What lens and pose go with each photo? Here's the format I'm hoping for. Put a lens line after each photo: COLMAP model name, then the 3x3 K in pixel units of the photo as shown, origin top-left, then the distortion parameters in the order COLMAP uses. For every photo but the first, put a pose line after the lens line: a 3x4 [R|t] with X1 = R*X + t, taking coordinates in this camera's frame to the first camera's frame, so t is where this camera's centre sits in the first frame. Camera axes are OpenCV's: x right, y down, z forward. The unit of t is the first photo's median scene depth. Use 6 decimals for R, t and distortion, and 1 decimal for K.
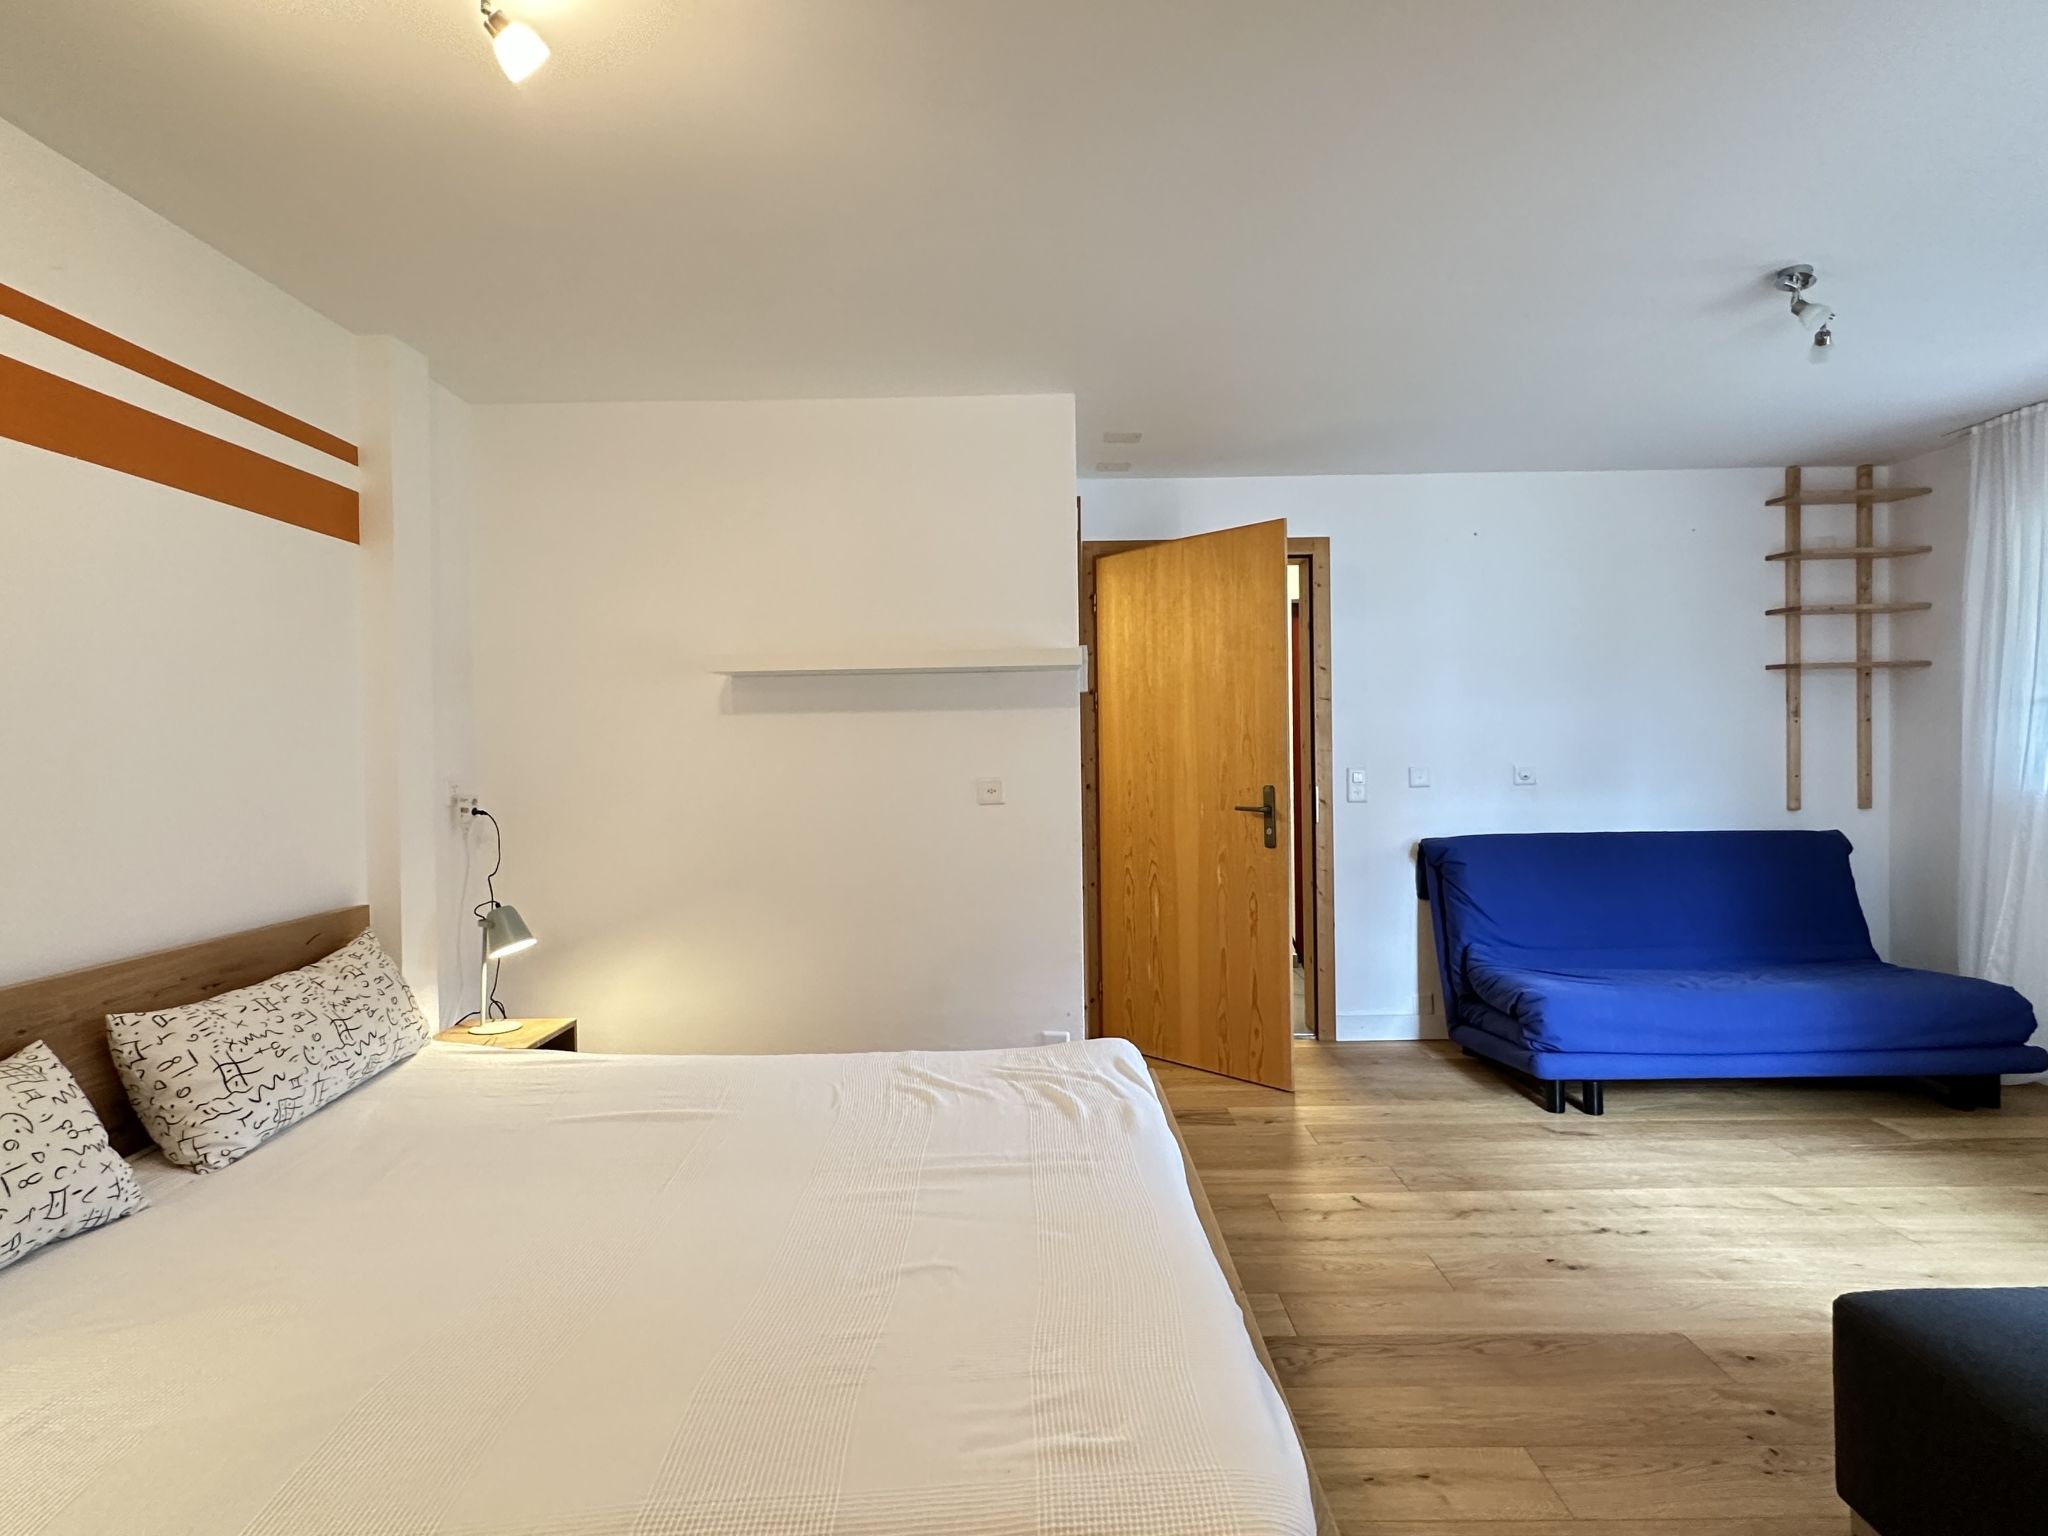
lens RADIAL K [[1058.7, 0, 1024.0], [0, 1058.7, 768.0], [0, 0, 1]] dist [-0.002415, -0.000084]
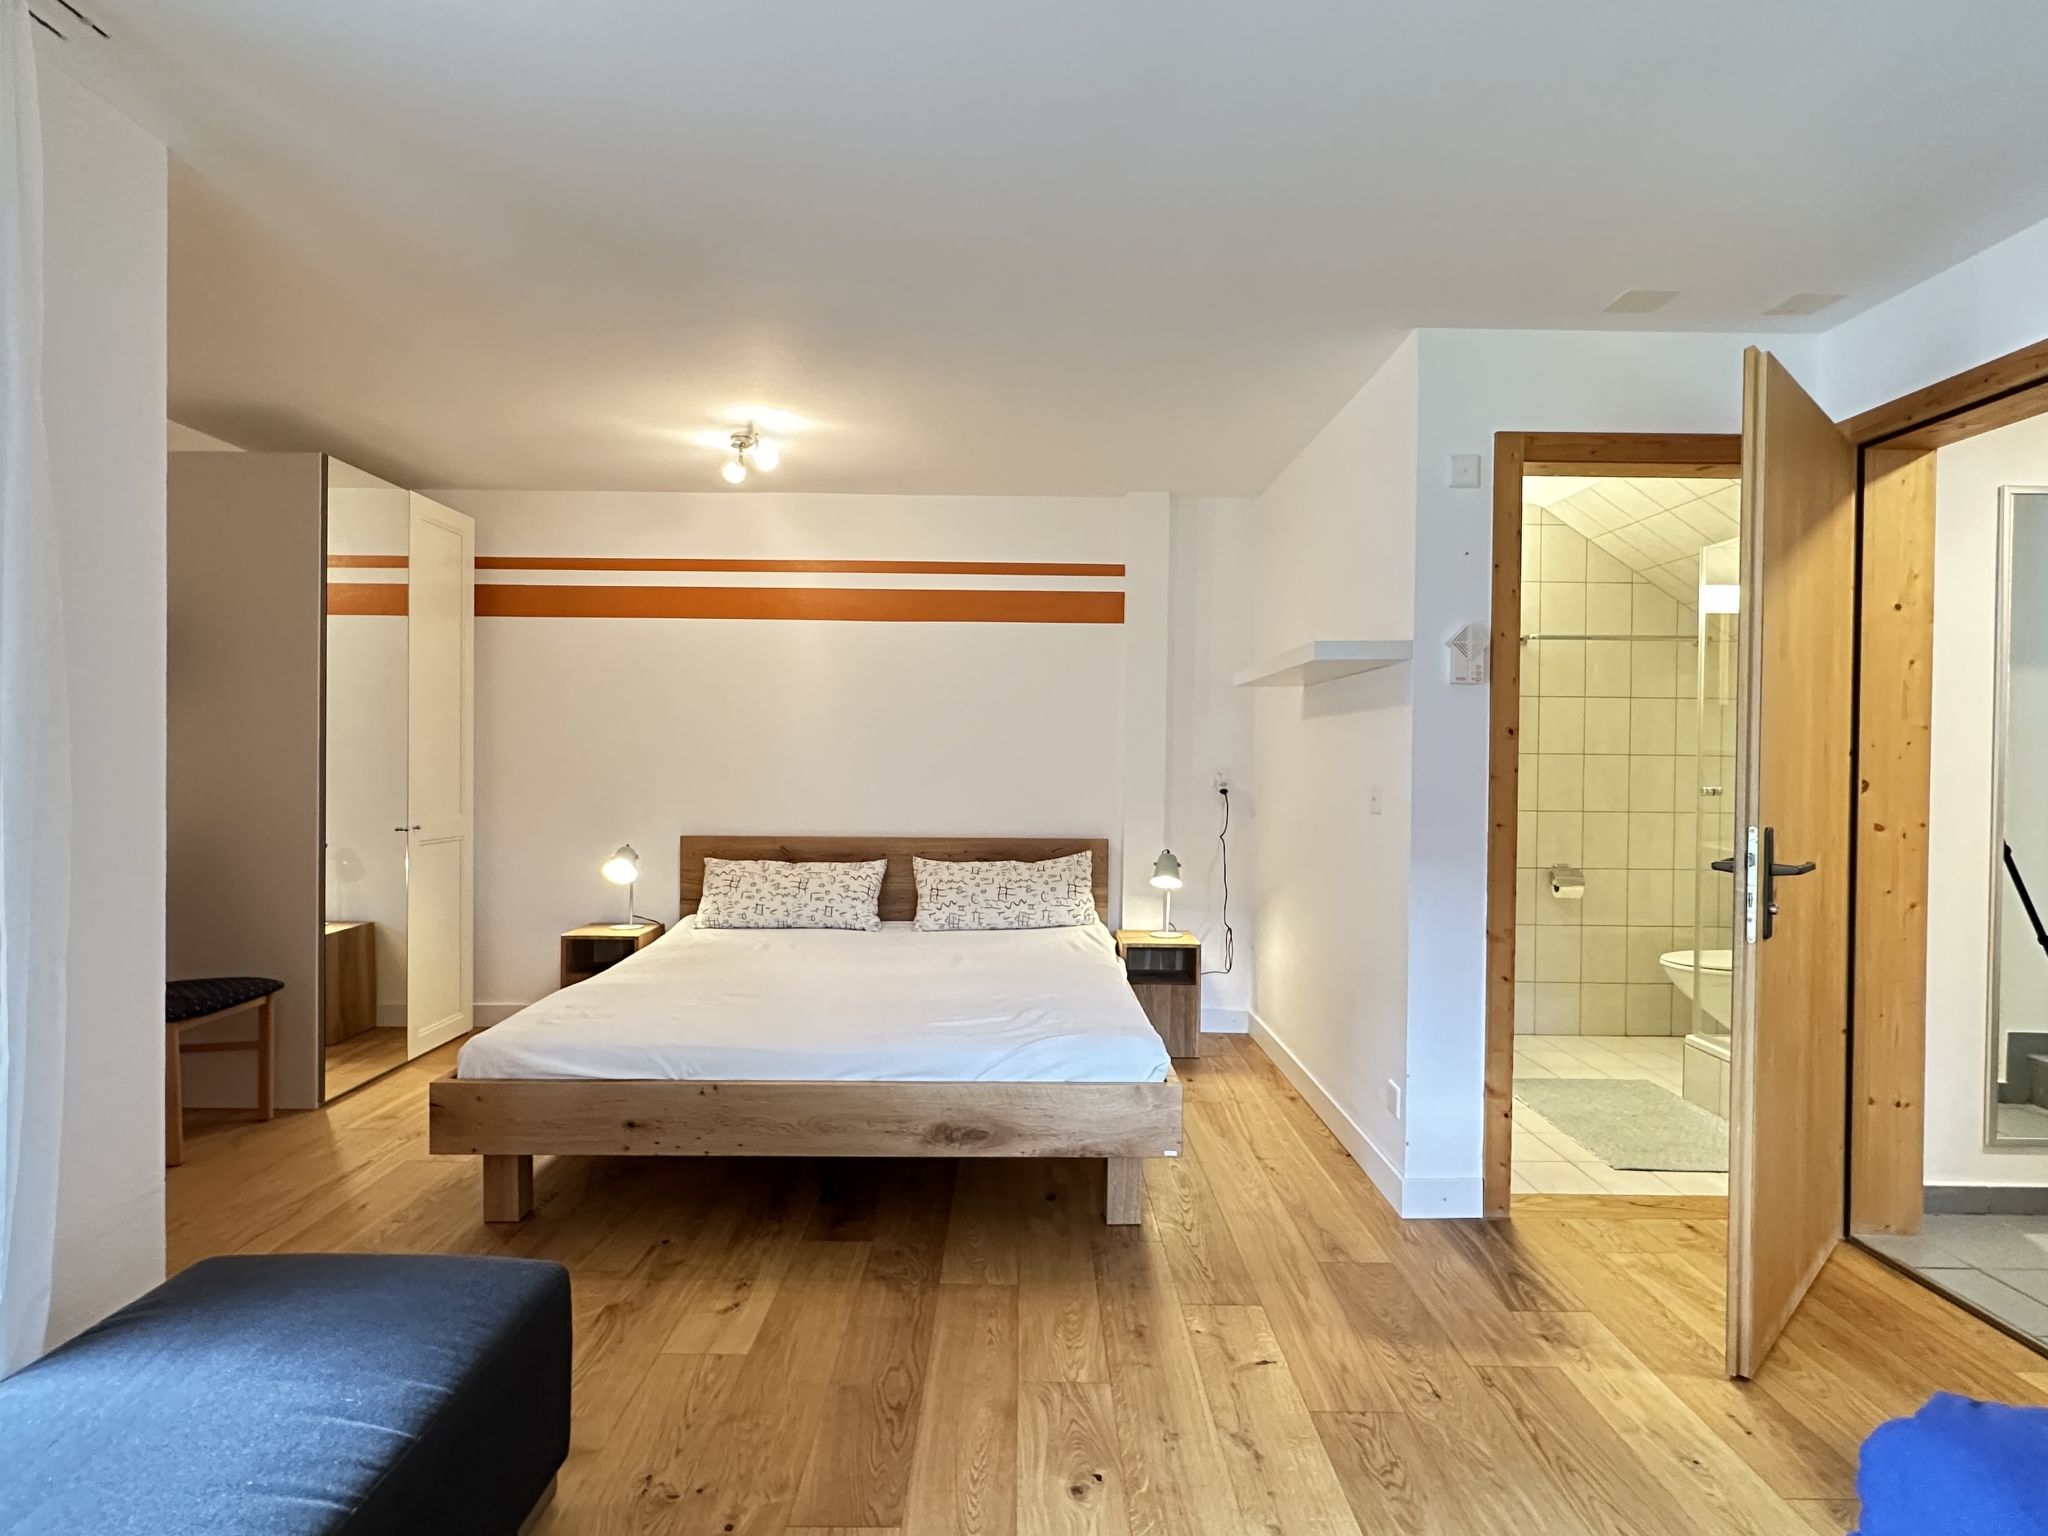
lens RADIAL K [[1058.7, 0, 1024.0], [0, 1058.7, 768.0], [0, 0, 1]] dist [-0.002415, -0.000084]
pose [[0.031667, 0.024539, -0.999197, 1.245546], [-0.021942, 0.999475, 0.023851, -0.024527], [0.999258, 0.021169, 0.032189, 0.955650]]
